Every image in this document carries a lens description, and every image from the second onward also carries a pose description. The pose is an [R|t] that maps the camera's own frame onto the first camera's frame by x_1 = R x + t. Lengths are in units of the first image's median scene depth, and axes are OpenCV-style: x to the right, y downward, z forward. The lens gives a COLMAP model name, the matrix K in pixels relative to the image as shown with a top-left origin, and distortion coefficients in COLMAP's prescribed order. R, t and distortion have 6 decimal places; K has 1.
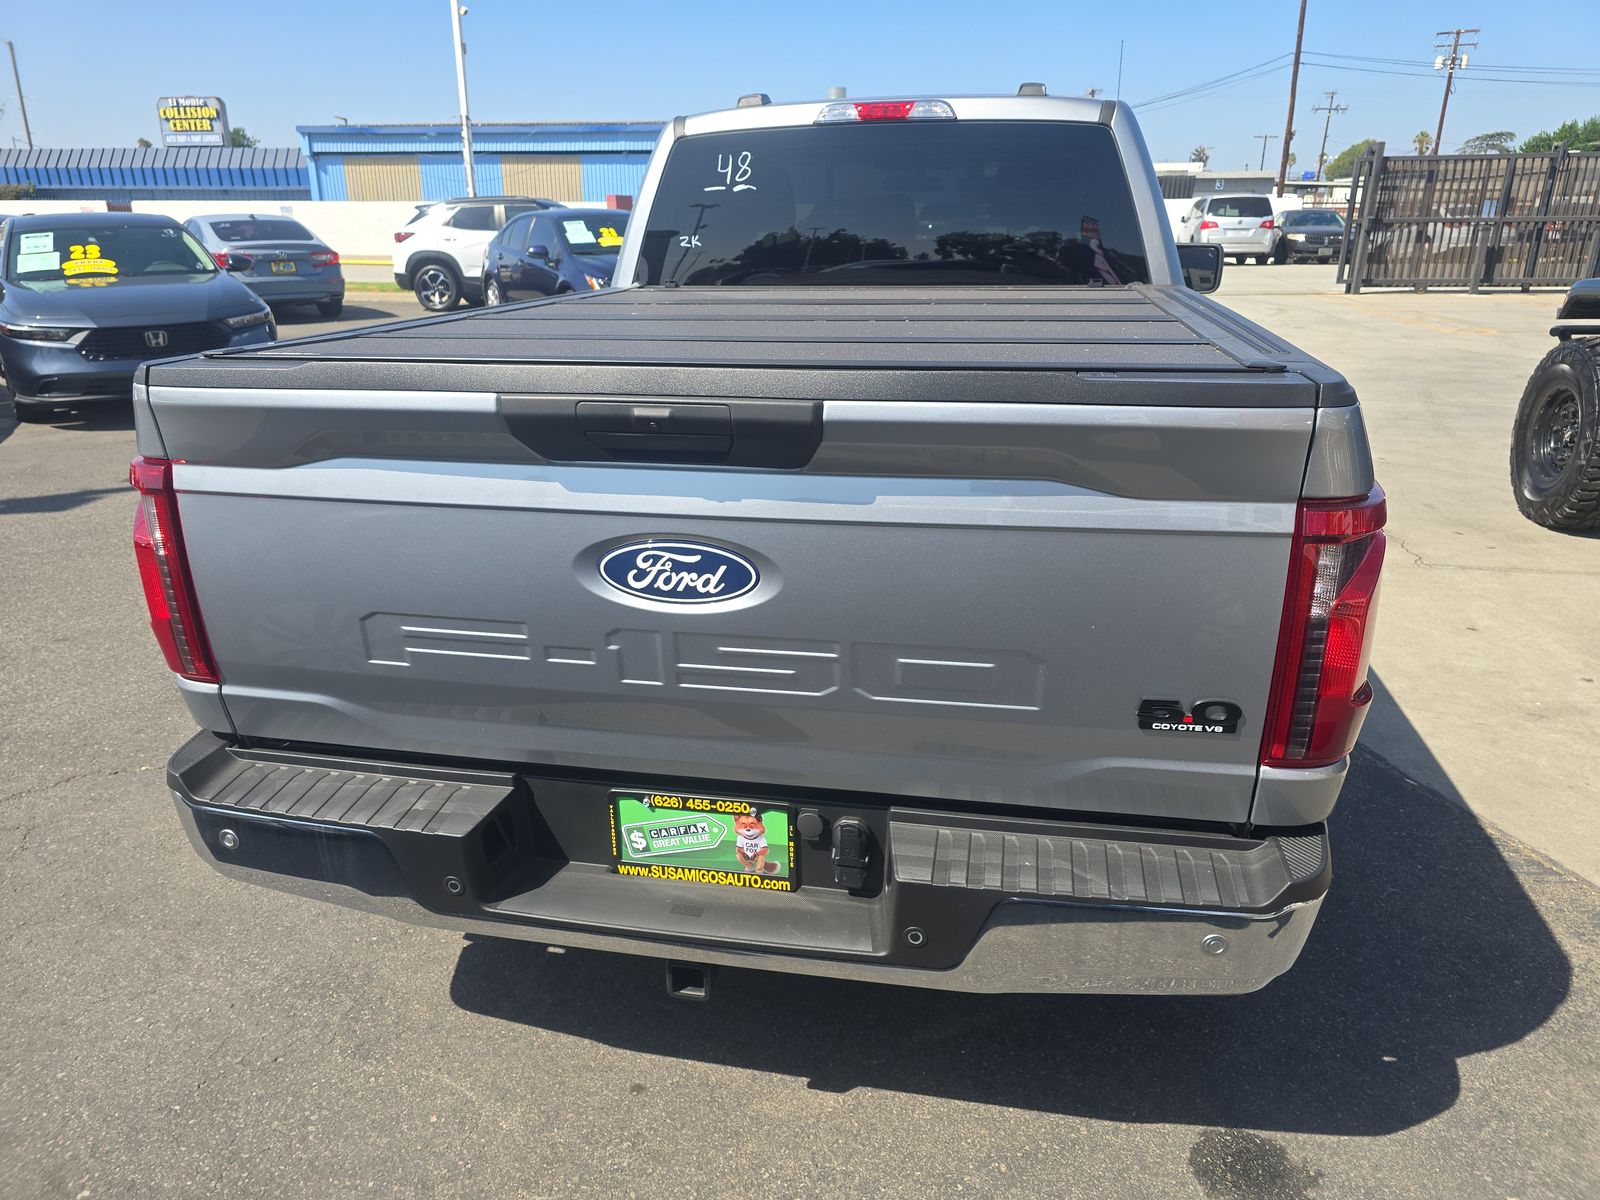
lens RADIAL K [[1087.6, 0, 800.0], [0, 1087.6, 600.0], [0, 0, 1]] dist [0.036643, -0.030481]
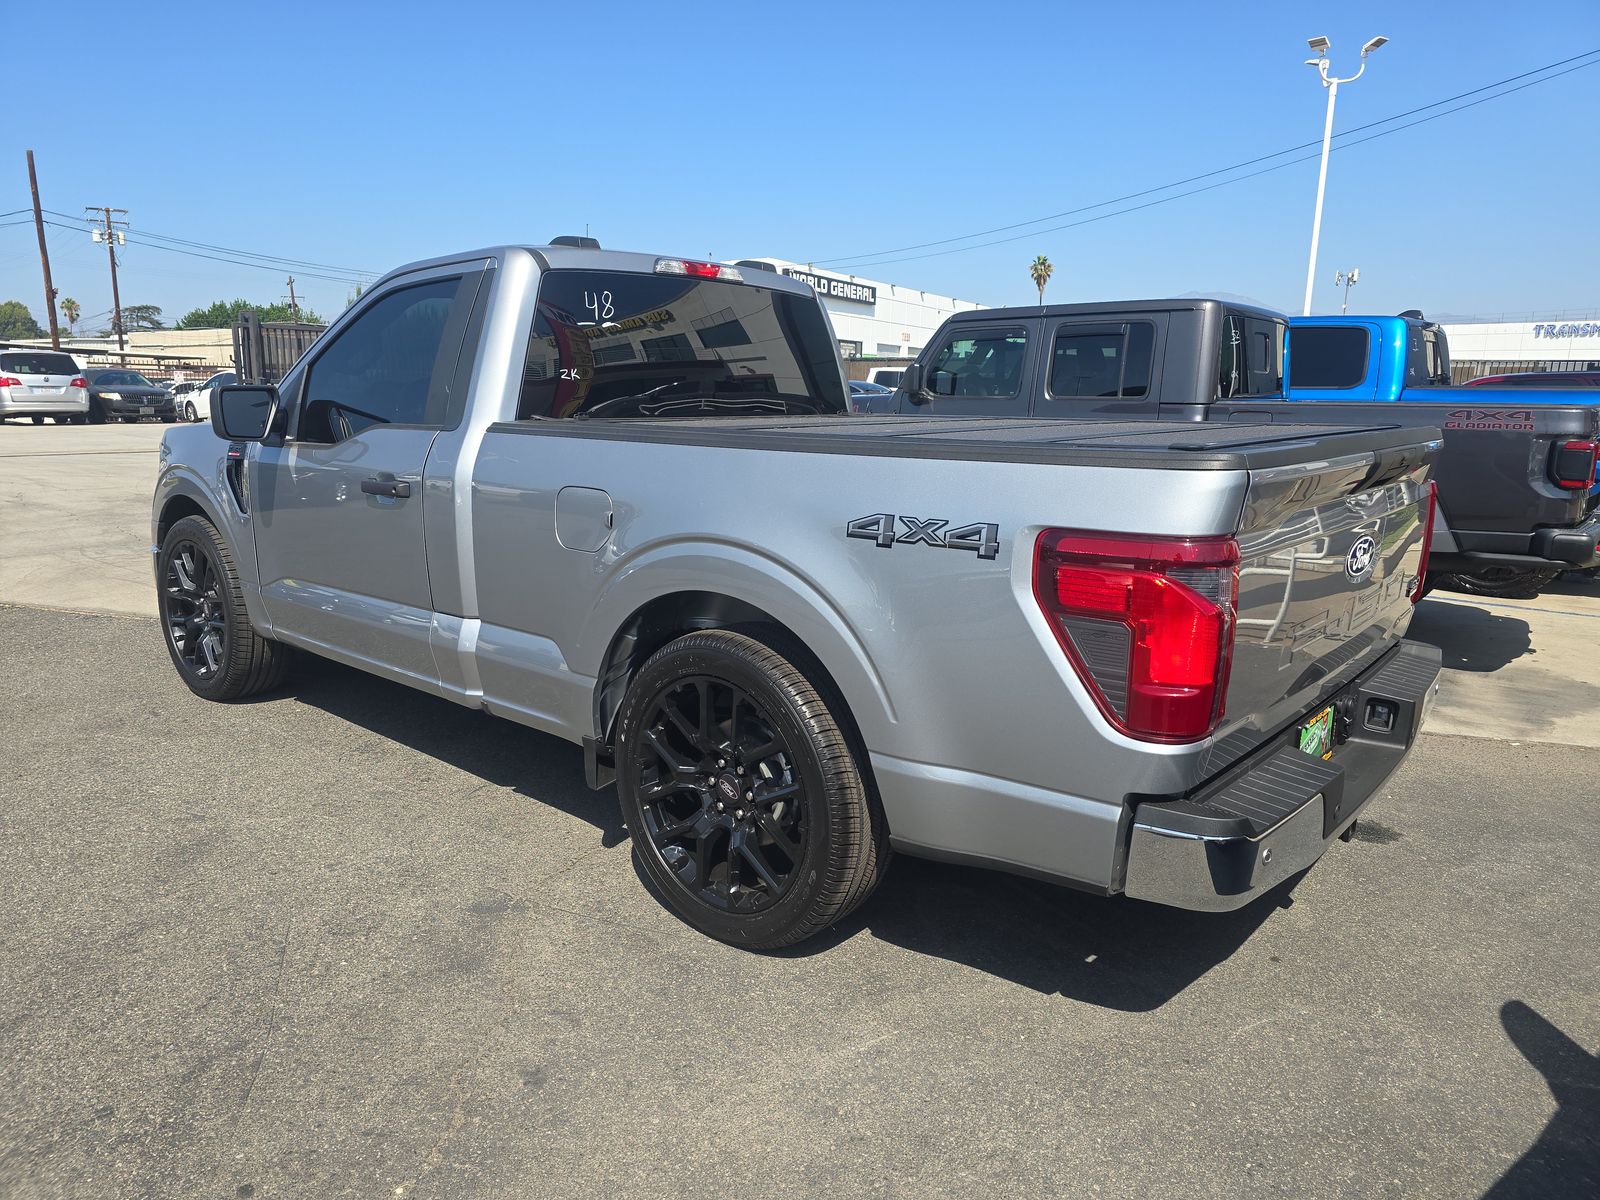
lens RADIAL K [[1082.5, 0, 795.4], [0, 1082.5, 604.9], [0, 0, 1]] dist [0.024675, -0.018085]
pose [[0.474216, -0.158175, 0.866083, -0.368607], [0.272872, 0.961693, 0.026228, -0.043205], [-0.837055, 0.223892, 0.499211, 0.168300]]
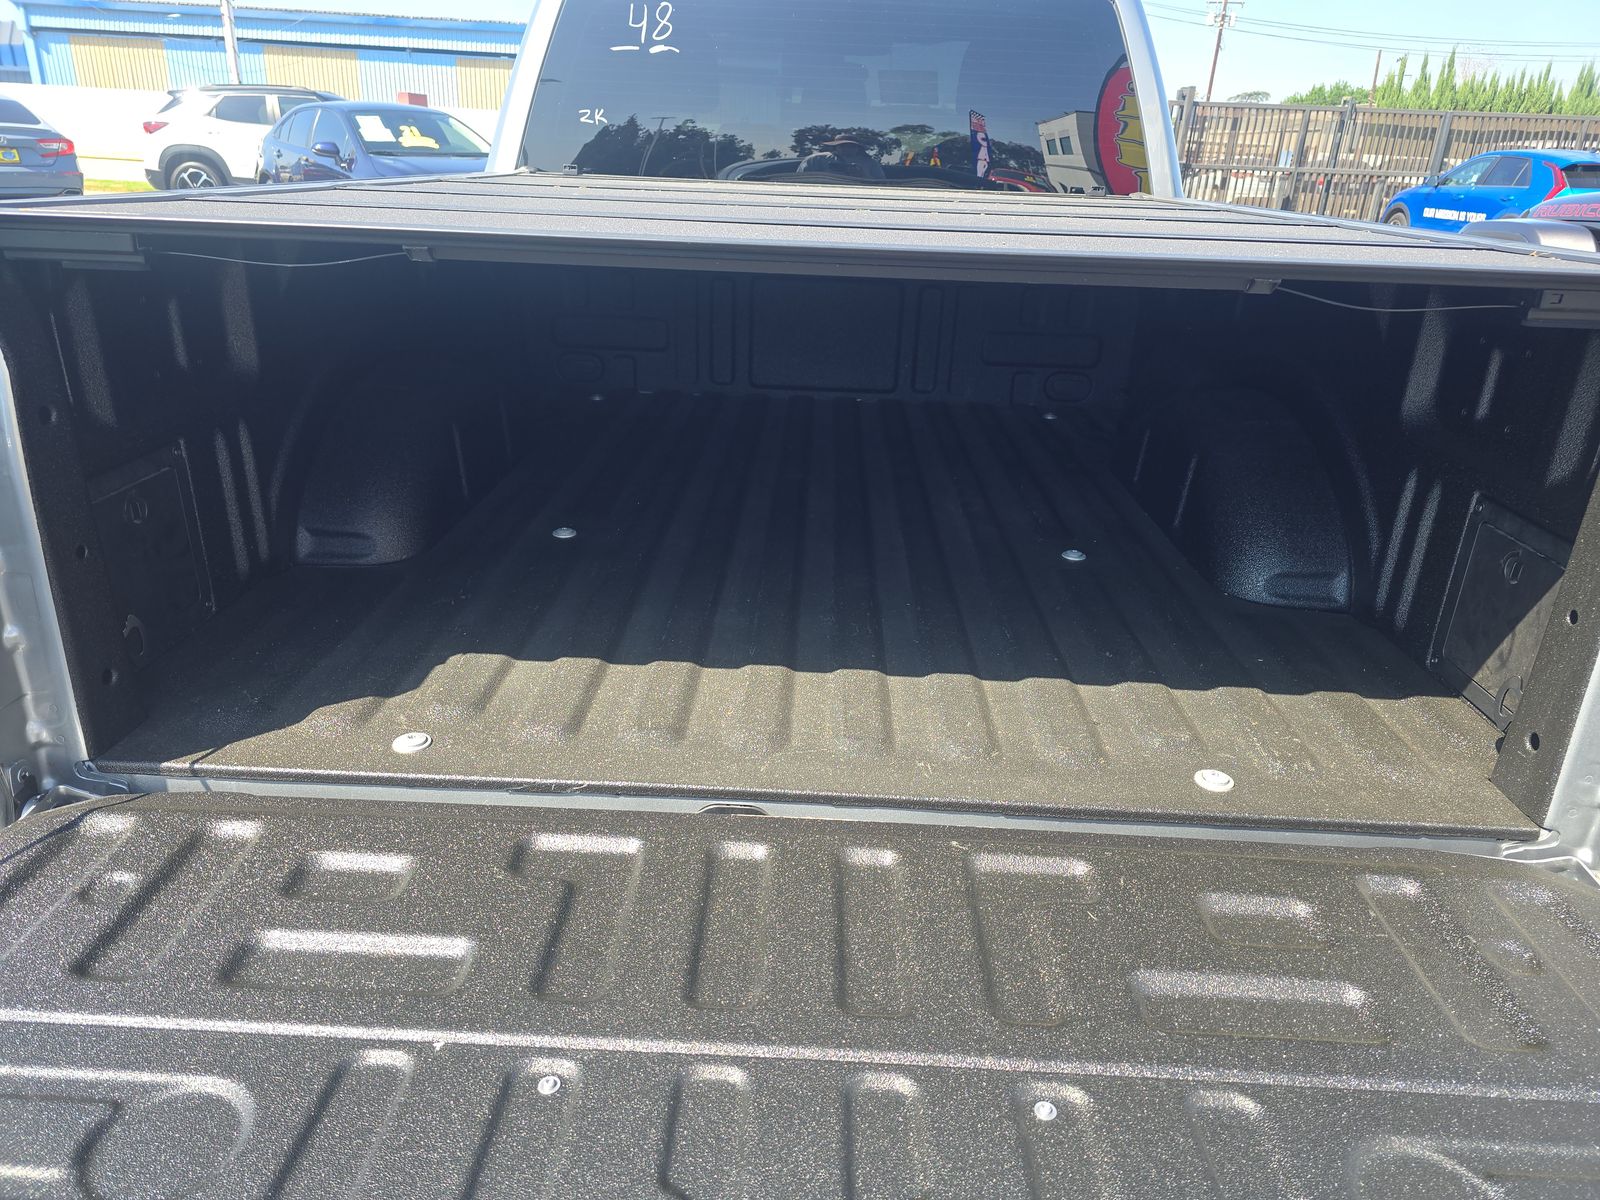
lens RADIAL K [[1082.5, 0, 795.4], [0, 1082.5, 604.9], [0, 0, 1]] dist [0.024675, -0.018085]
pose [[0.984276, -0.022264, 0.175231, -0.043119], [0.010943, 0.997805, 0.065309, -0.011187], [-0.176300, -0.062364, 0.982359, 0.076866]]
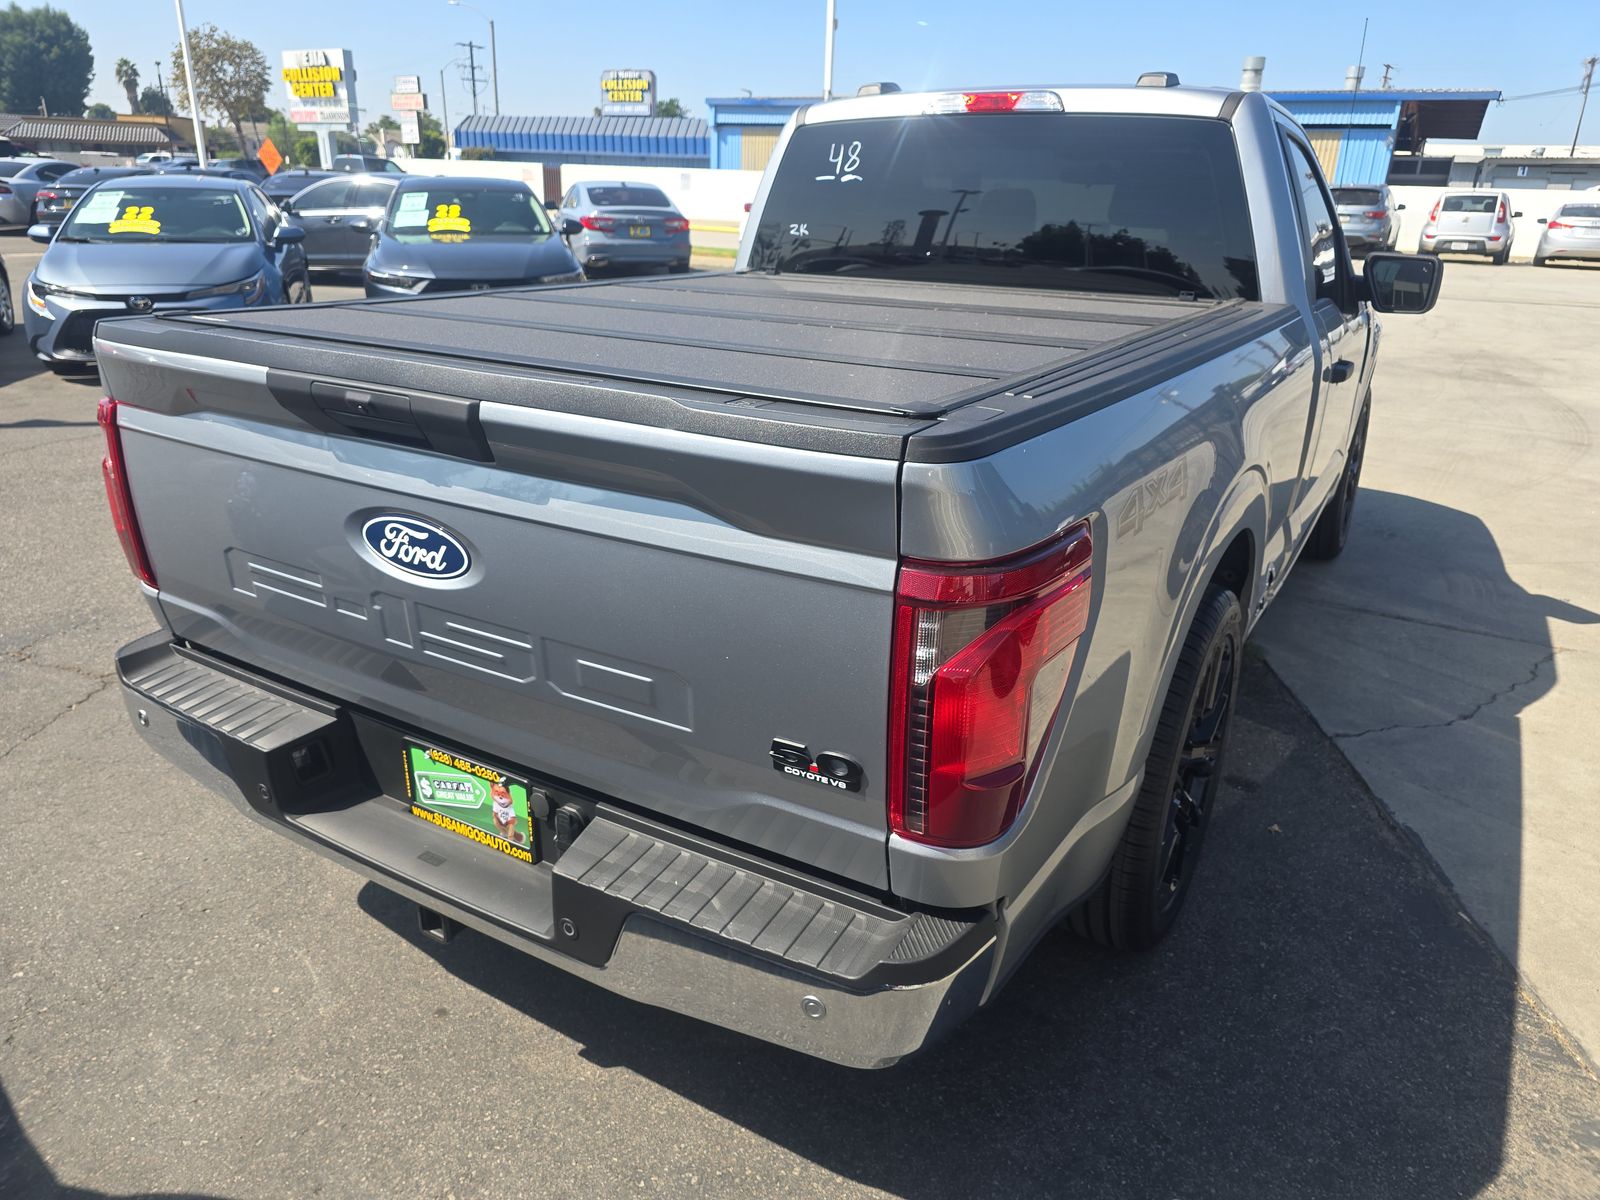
lens RADIAL K [[1097.1, 0, 802.9], [0, 1097.1, 601.9], [0, 0, 1]] dist [0.036116, -0.033206]
pose [[0.941428, 0.147403, -0.303291, 0.110819], [-0.141310, 0.989071, 0.042067, -0.013459], [0.306177, 0.003255, 0.951969, 0.014536]]
